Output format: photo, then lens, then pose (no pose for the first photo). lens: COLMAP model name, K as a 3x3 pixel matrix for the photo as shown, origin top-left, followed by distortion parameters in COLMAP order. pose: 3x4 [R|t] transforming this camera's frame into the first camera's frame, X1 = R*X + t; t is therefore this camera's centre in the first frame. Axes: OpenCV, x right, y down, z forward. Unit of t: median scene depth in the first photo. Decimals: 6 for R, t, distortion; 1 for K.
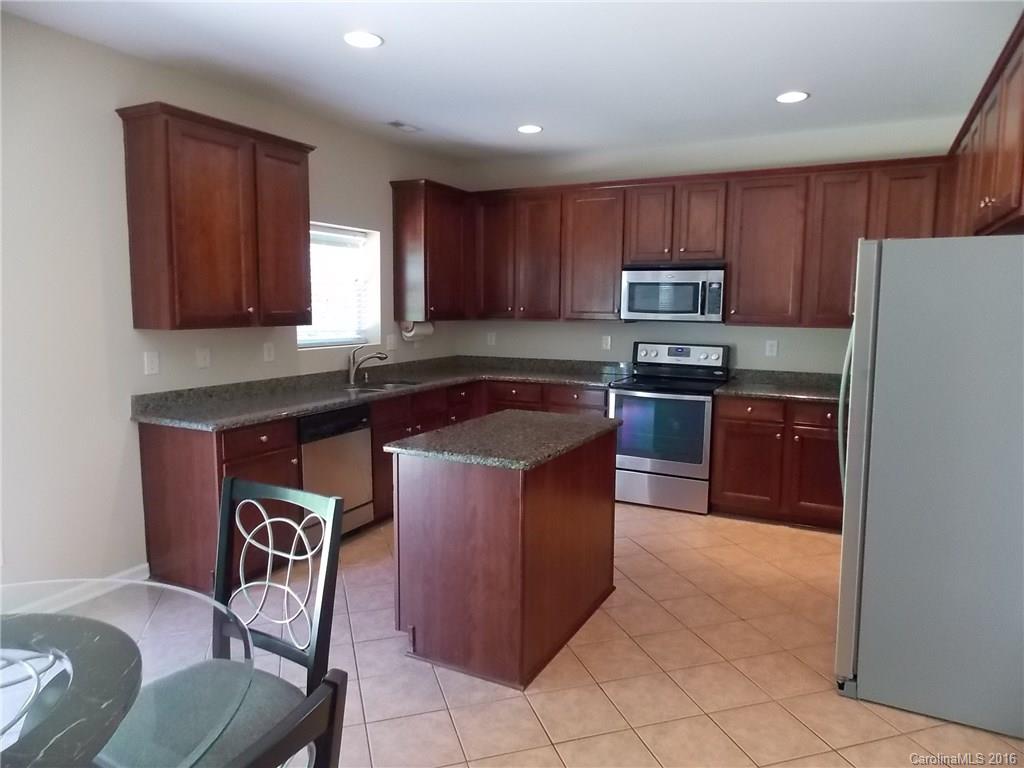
lens RADIAL K [[663.5, 0, 512.0], [0, 663.5, 384.0], [0, 0, 1]] dist [0.001029, -0.060024]
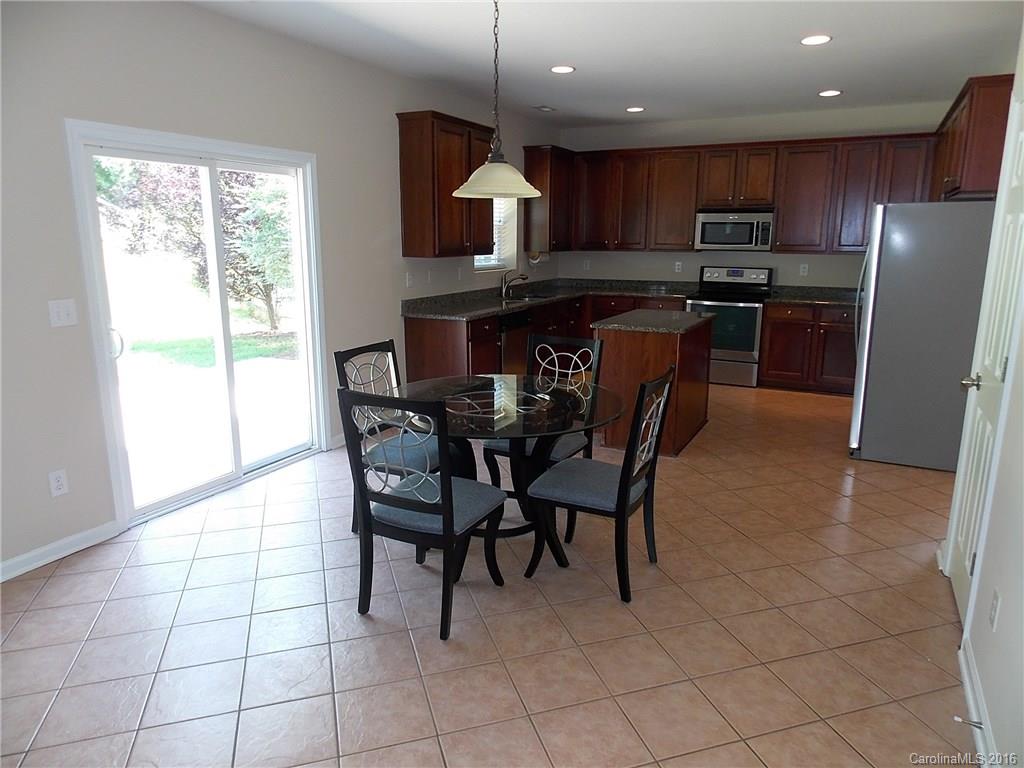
lens RADIAL K [[668.5, 0, 512.0], [0, 668.5, 384.0], [0, 0, 1]] dist [-0.020618, -0.000502]
pose [[0.999955, -0.007658, -0.005646, -0.218018], [0.008157, 0.995491, 0.094504, 0.048747], [0.004897, -0.094545, 0.995509, -0.419135]]
